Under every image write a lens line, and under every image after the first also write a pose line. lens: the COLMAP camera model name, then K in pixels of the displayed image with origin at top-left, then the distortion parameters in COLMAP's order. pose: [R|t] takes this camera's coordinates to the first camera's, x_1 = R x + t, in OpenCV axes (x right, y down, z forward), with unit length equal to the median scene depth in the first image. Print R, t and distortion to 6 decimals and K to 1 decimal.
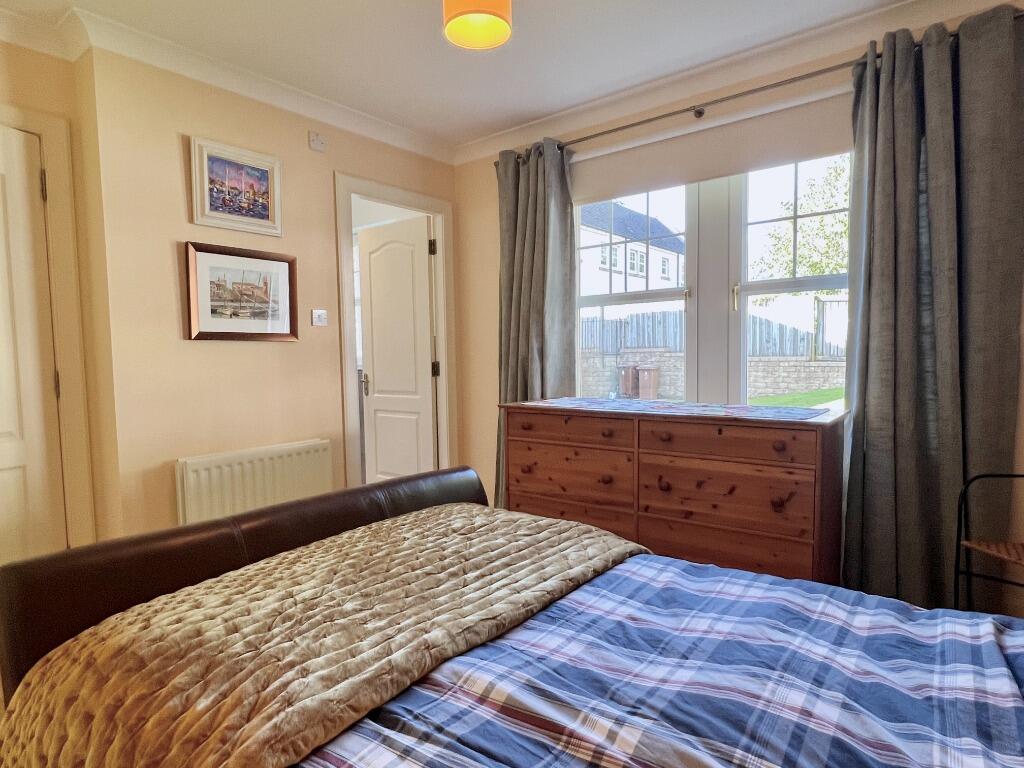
lens RADIAL K [[615.1, 0, 515.4], [0, 615.1, 391.1], [0, 0, 1]] dist [-0.001680, -0.002388]
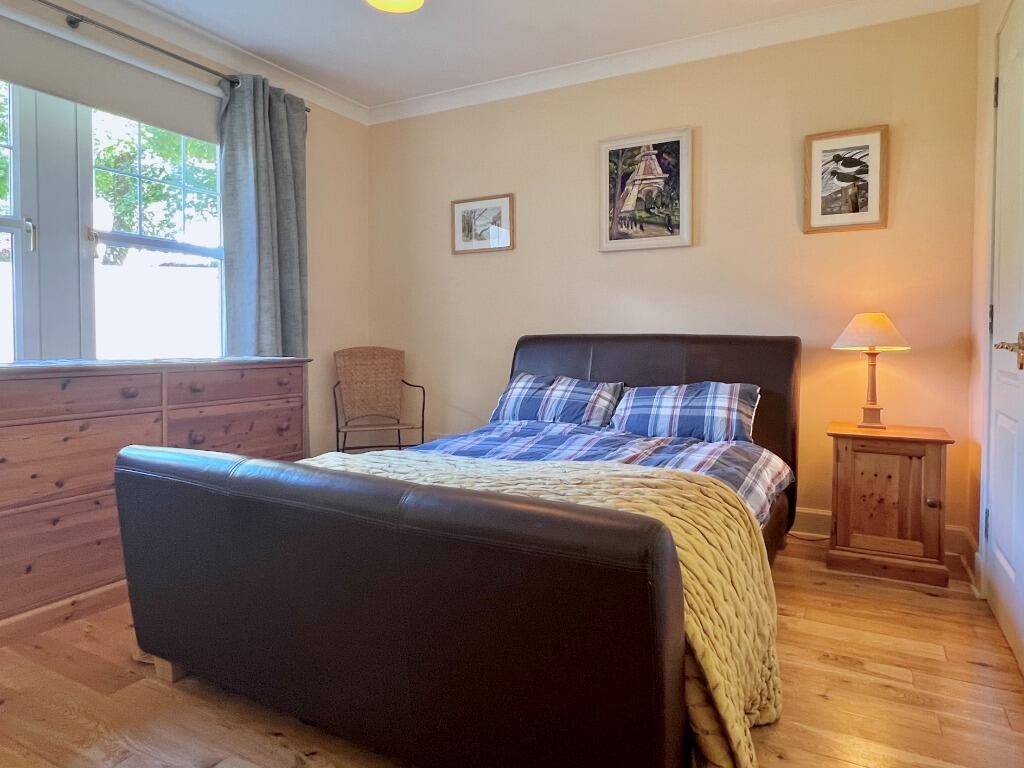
lens RADIAL K [[615.1, 0, 543.8], [0, 615.1, 356.1], [0, 0, 1]] dist [-0.001680, -0.002388]
pose [[-0.209457, -0.022494, 0.977559, -0.805555], [0.048290, 0.998278, 0.033318, 0.019415], [-0.976625, 0.054185, -0.208010, 0.662126]]
